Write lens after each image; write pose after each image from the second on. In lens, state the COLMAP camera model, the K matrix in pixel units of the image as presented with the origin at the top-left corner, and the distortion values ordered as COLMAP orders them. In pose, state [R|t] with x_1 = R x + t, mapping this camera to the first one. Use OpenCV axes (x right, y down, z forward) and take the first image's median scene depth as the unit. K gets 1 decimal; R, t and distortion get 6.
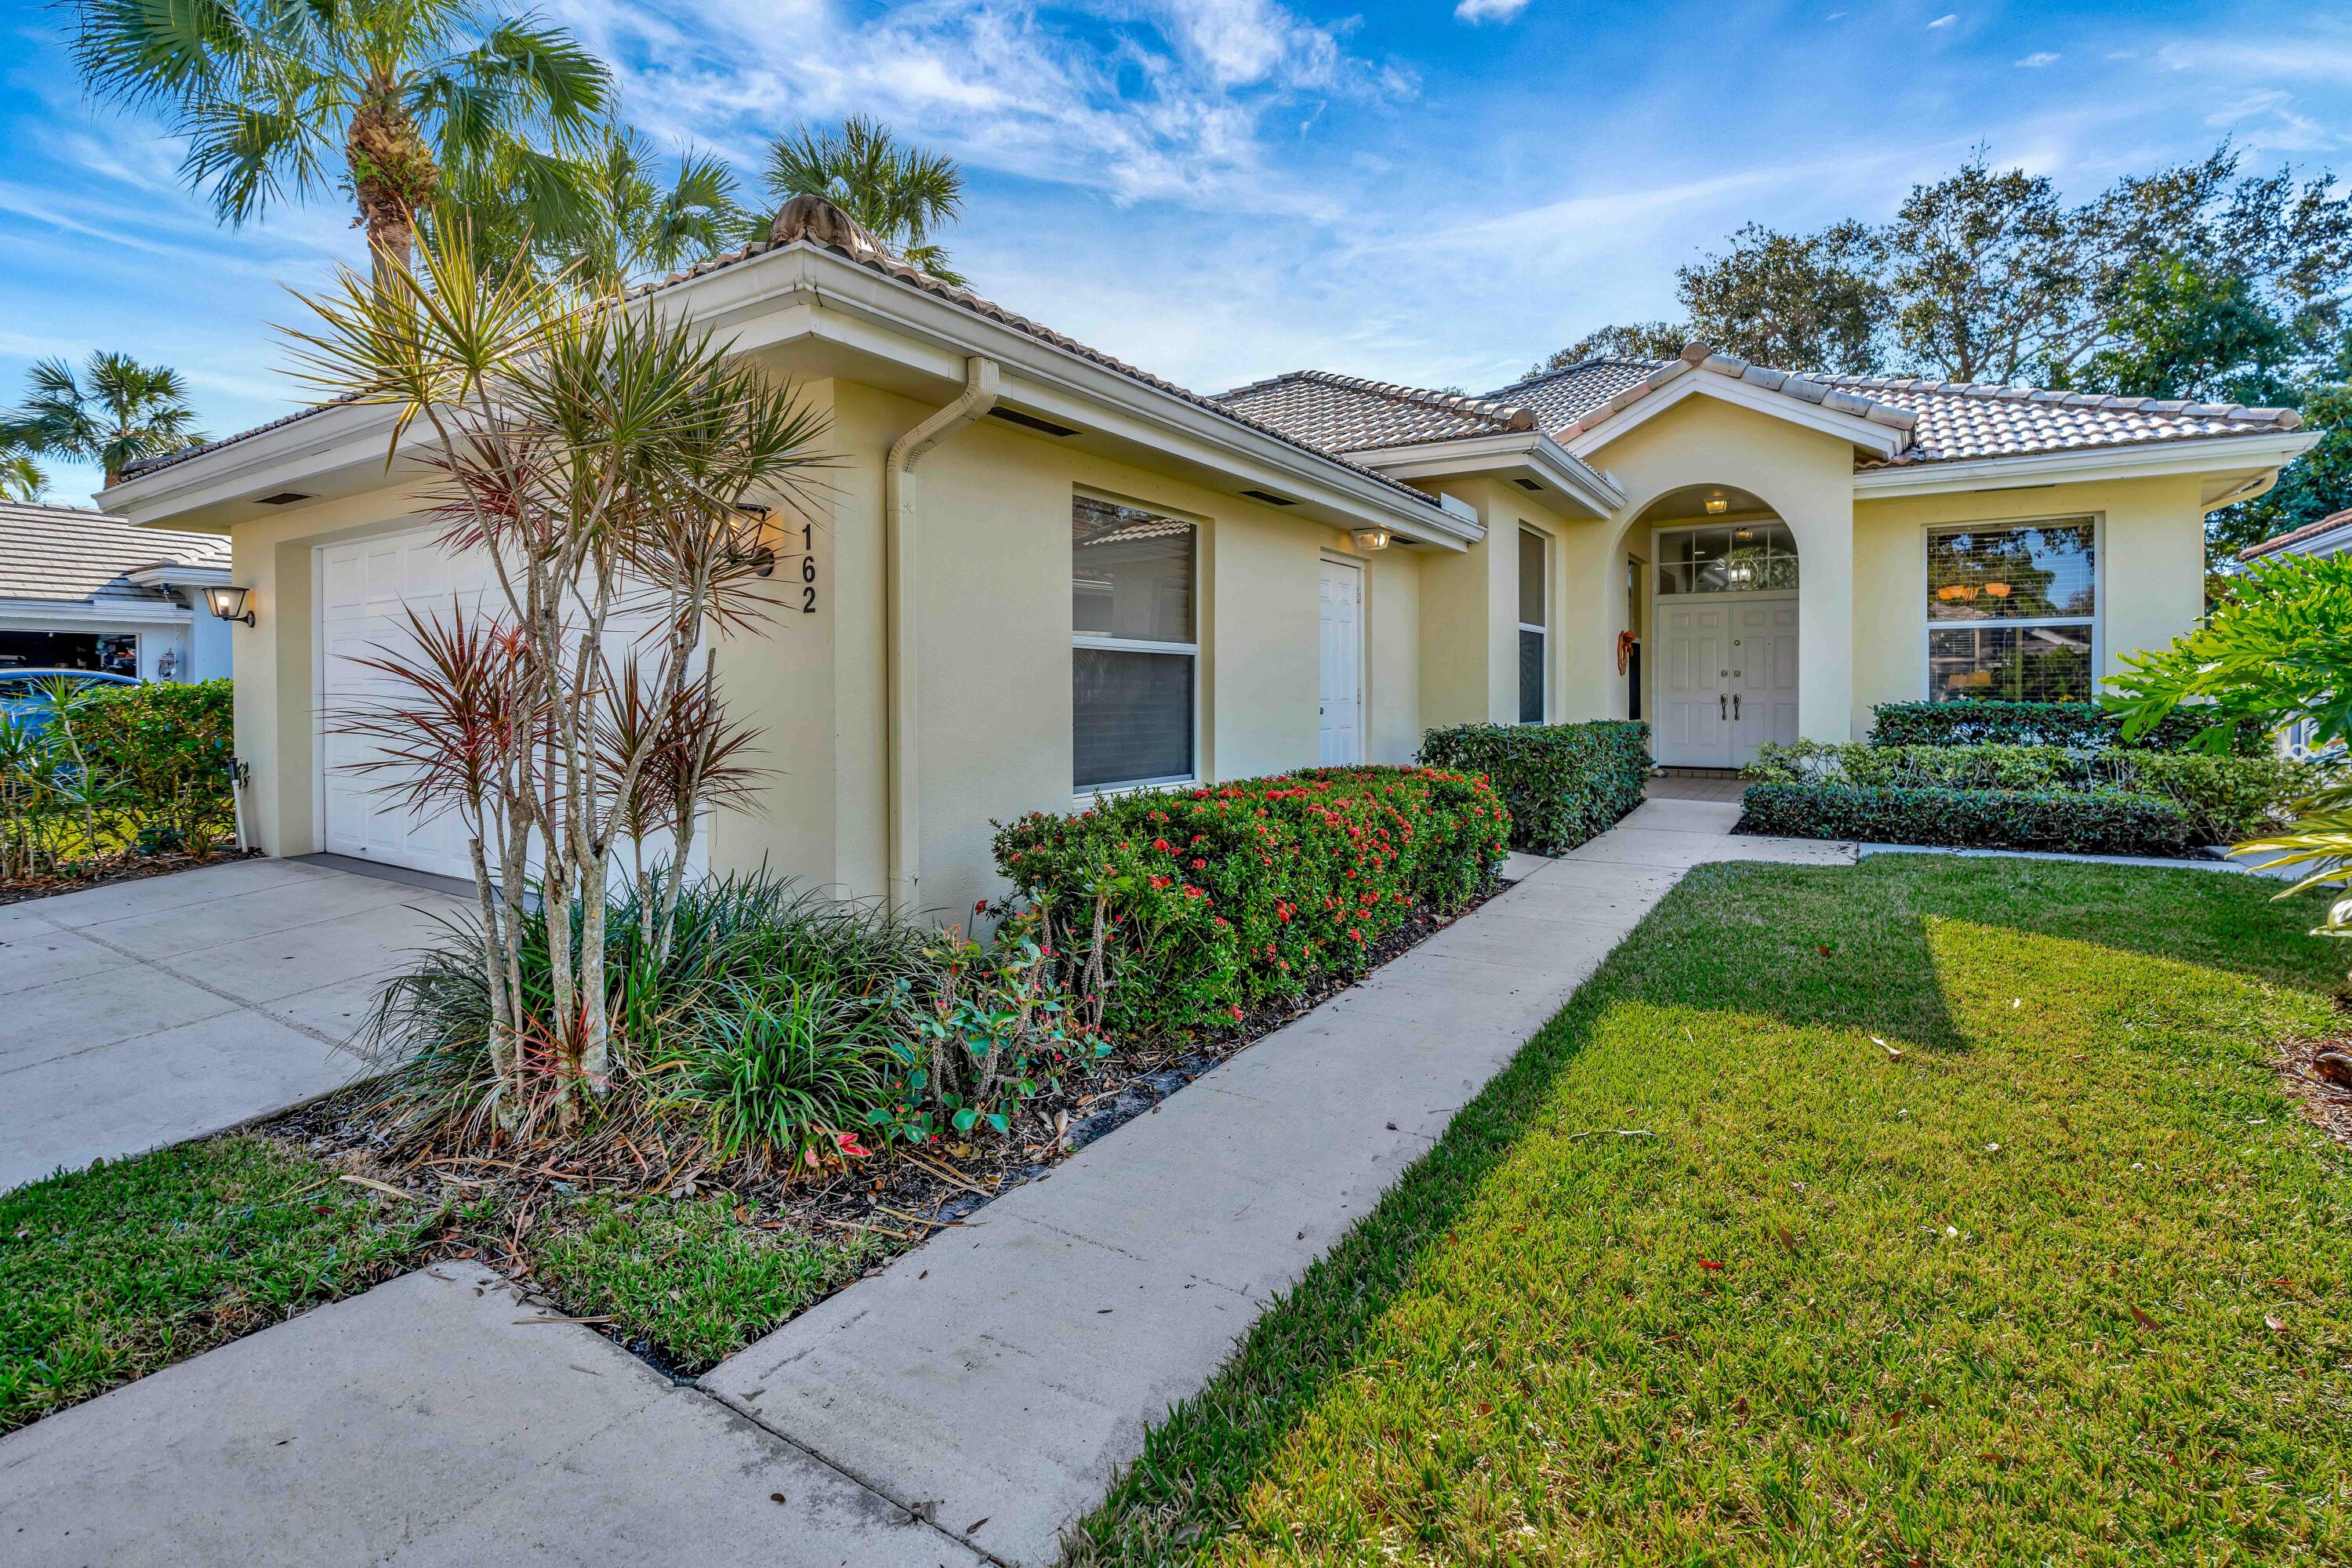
lens RADIAL K [[1089.8, 0, 1188.7], [0, 1089.8, 698.0], [0, 0, 1]] dist [-0.005177, 0.000682]
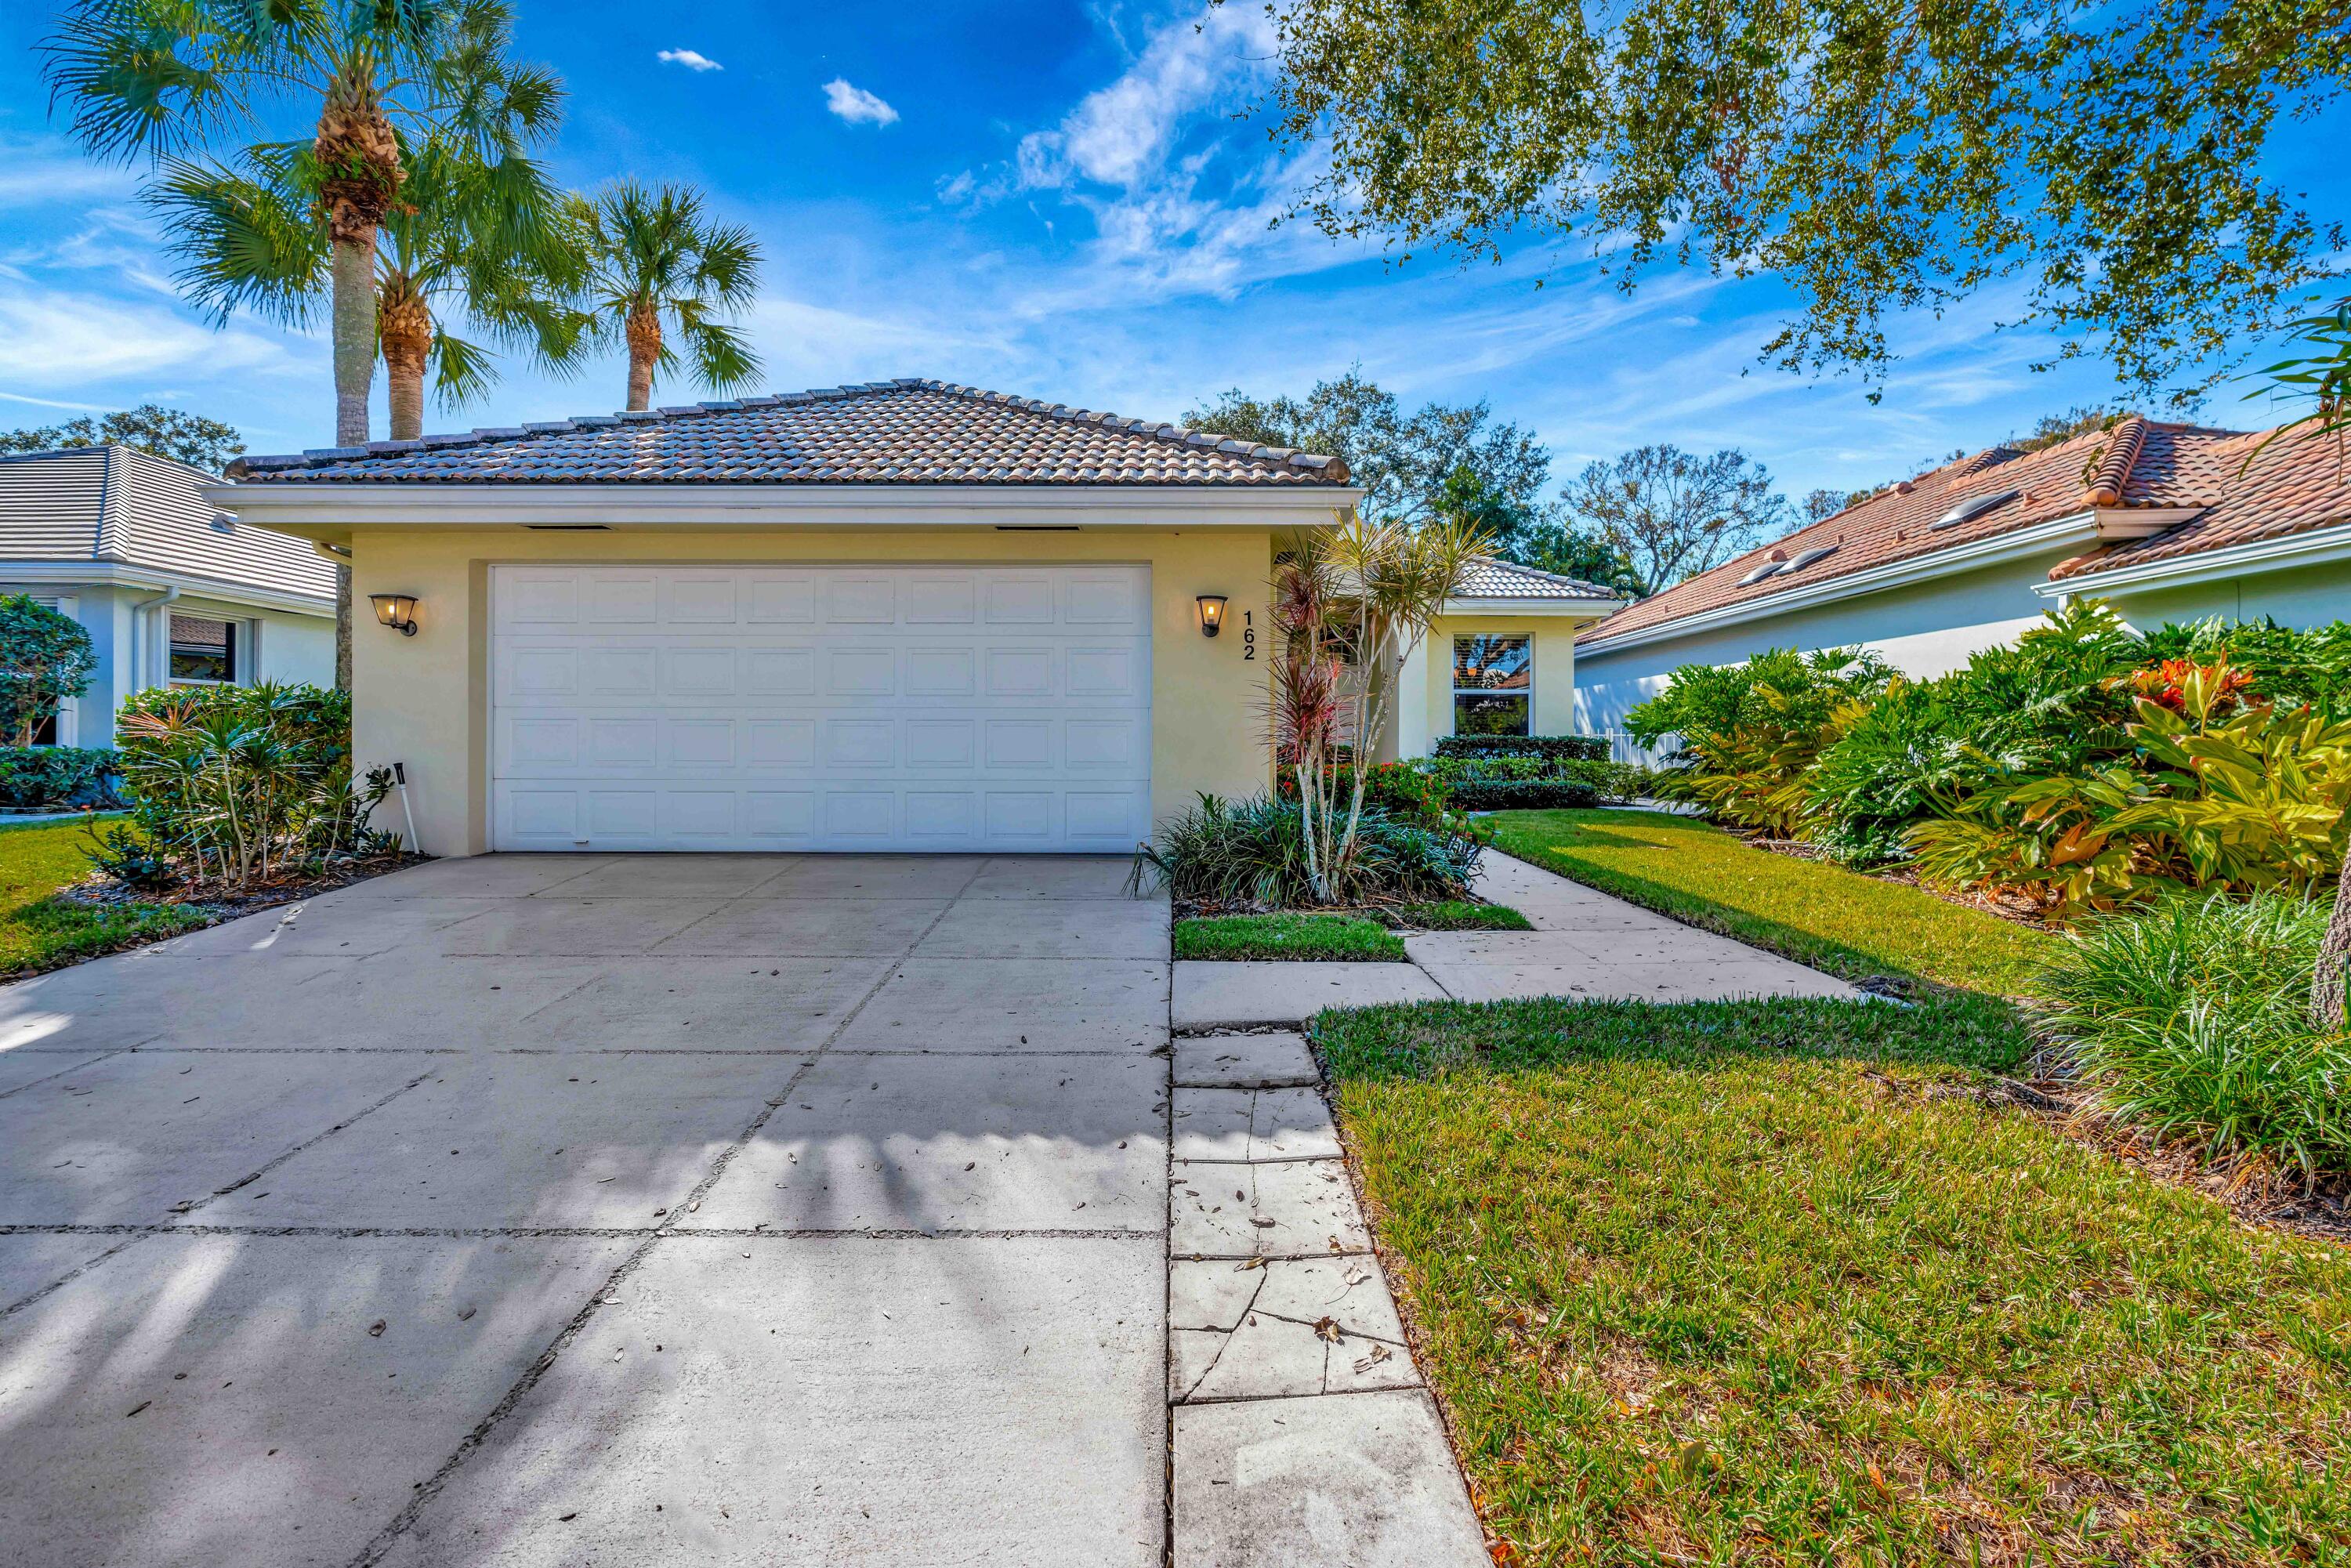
lens RADIAL K [[1070.4, 0, 1178.6], [0, 1070.4, 768.5], [0, 0, 1]] dist [-0.013264, 0.002000]
pose [[0.841206, -0.004939, 0.540692, -0.648670], [-0.002846, 0.999904, 0.013561, 0.036404], [-0.540707, -0.012946, 0.841111, -0.200991]]
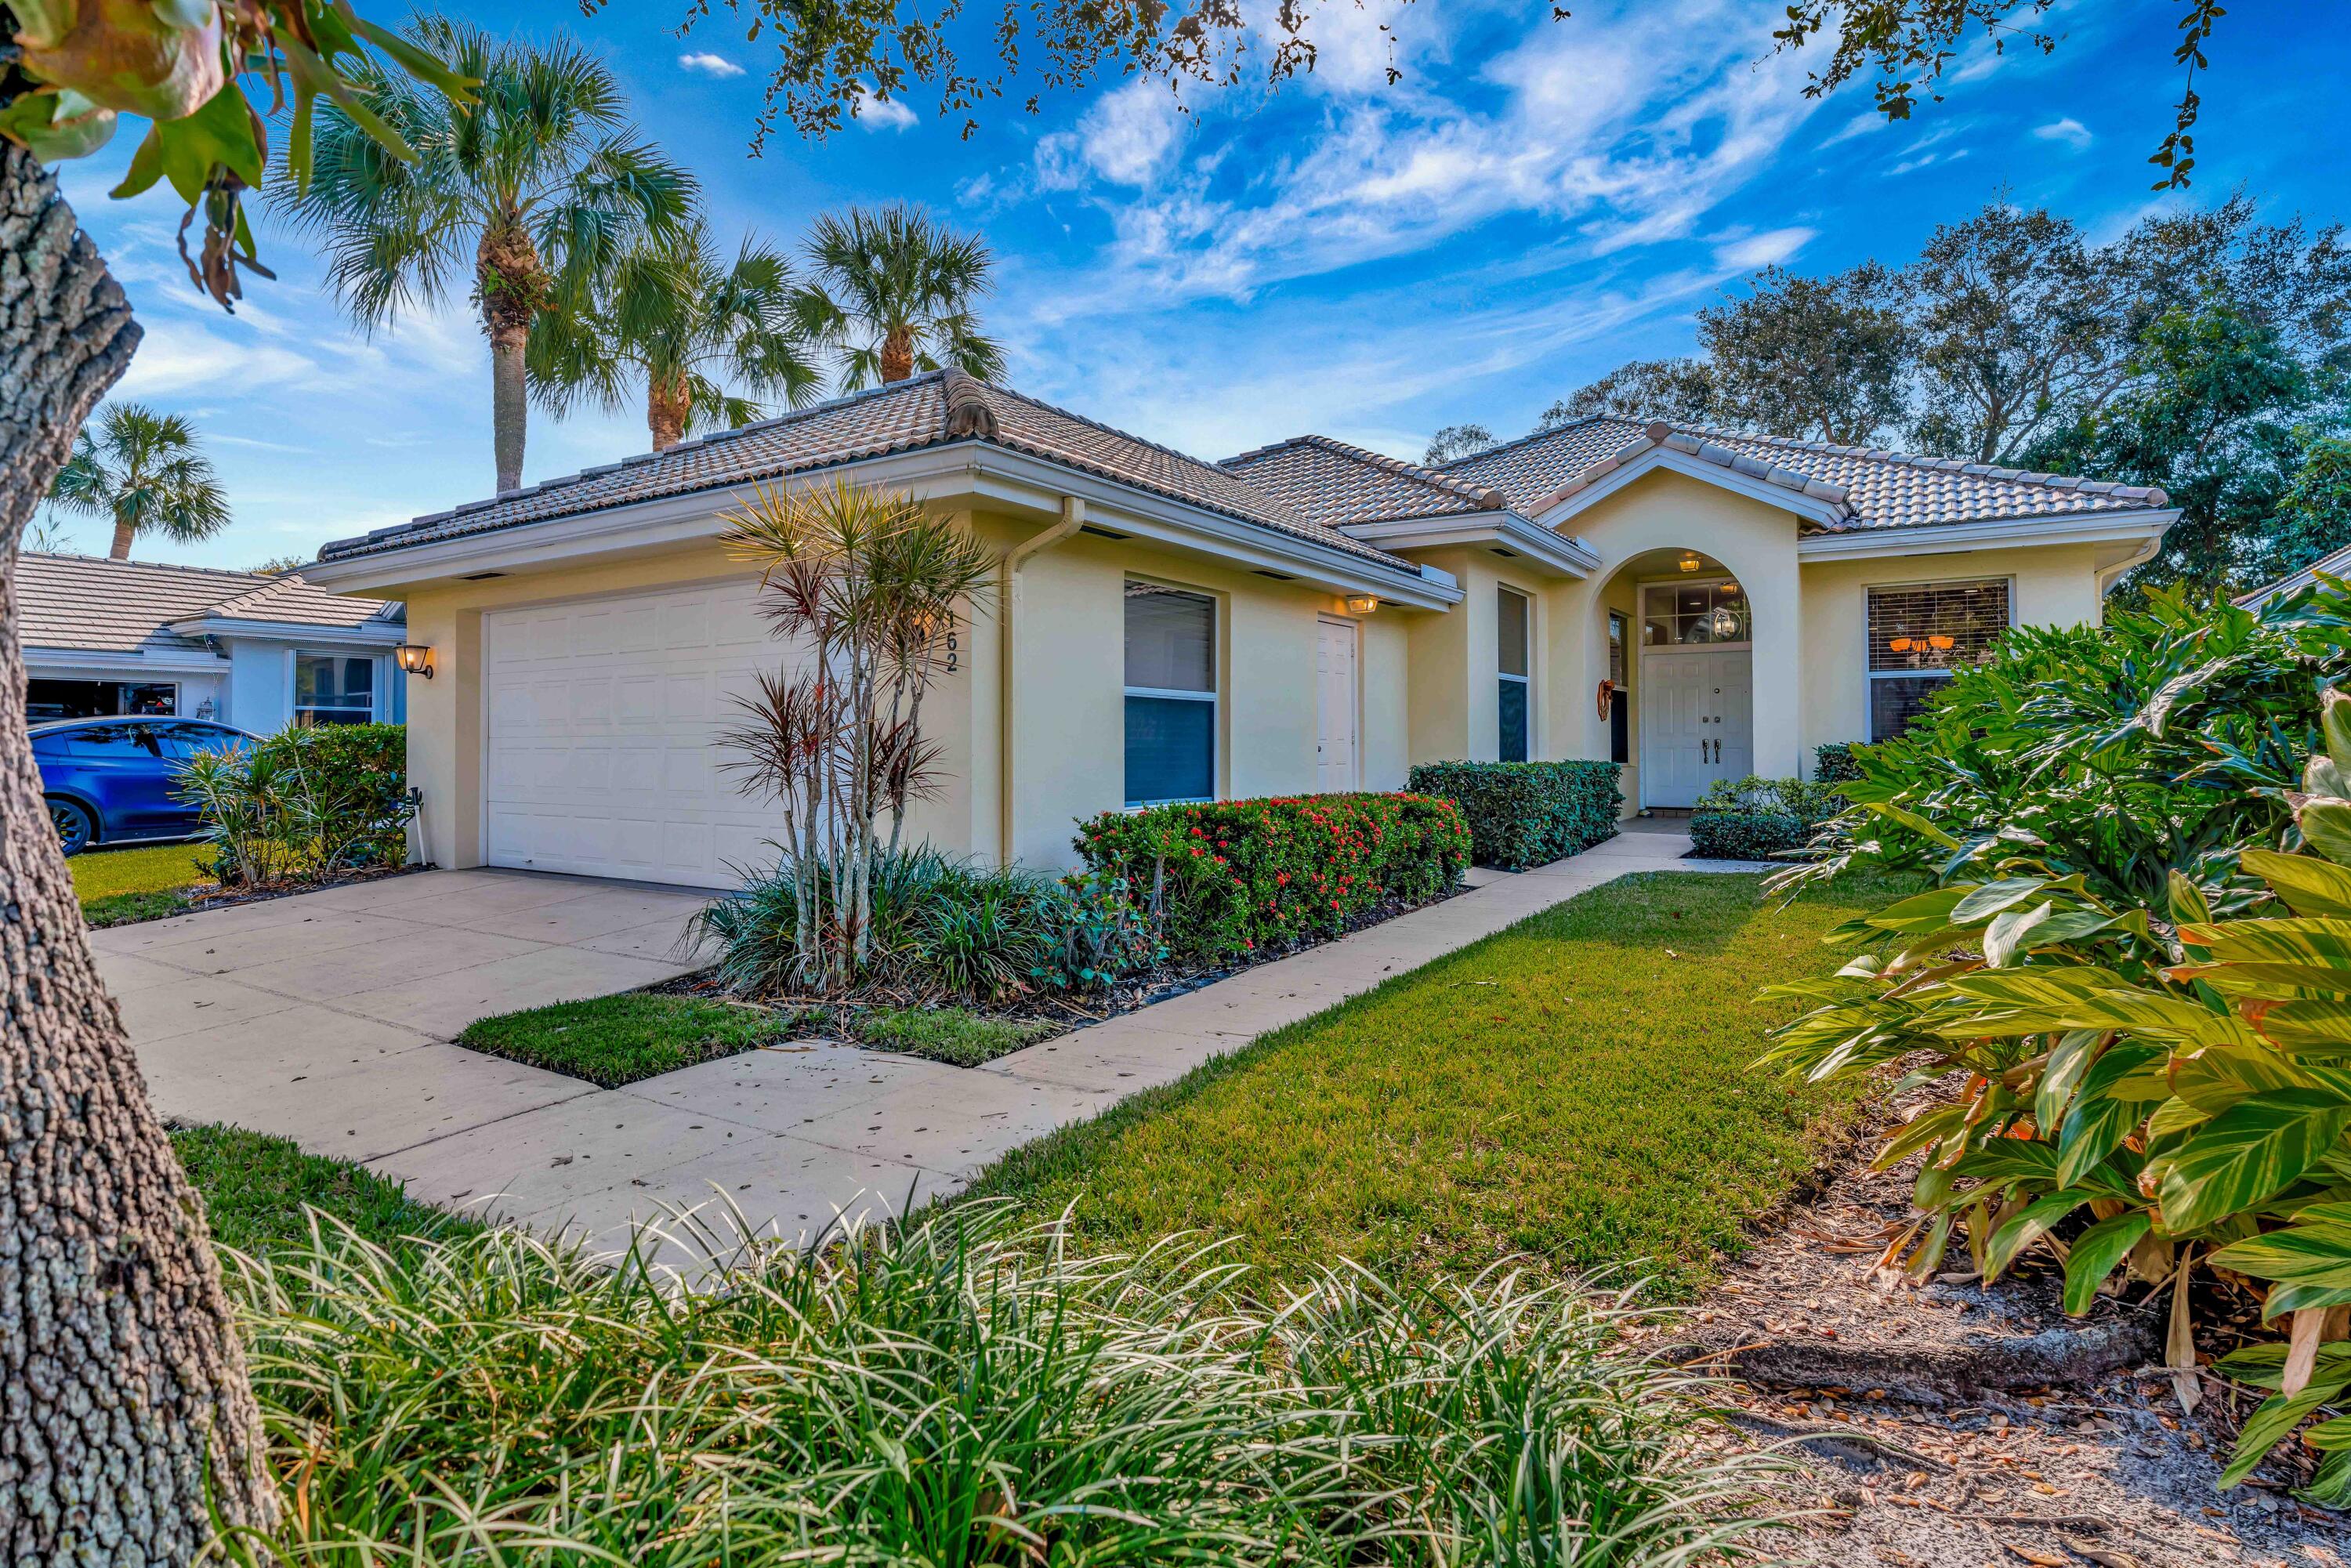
lens RADIAL K [[1220.8, 0, 1179.5], [0, 1220.8, 725.6], [0, 0, 1]] dist [0.001051, -0.000520]
pose [[0.999939, -0.000413, -0.011016, -0.013253], [0.000168, 0.999753, -0.022214, 0.013749], [0.011022, 0.022211, 0.999693, -0.280448]]
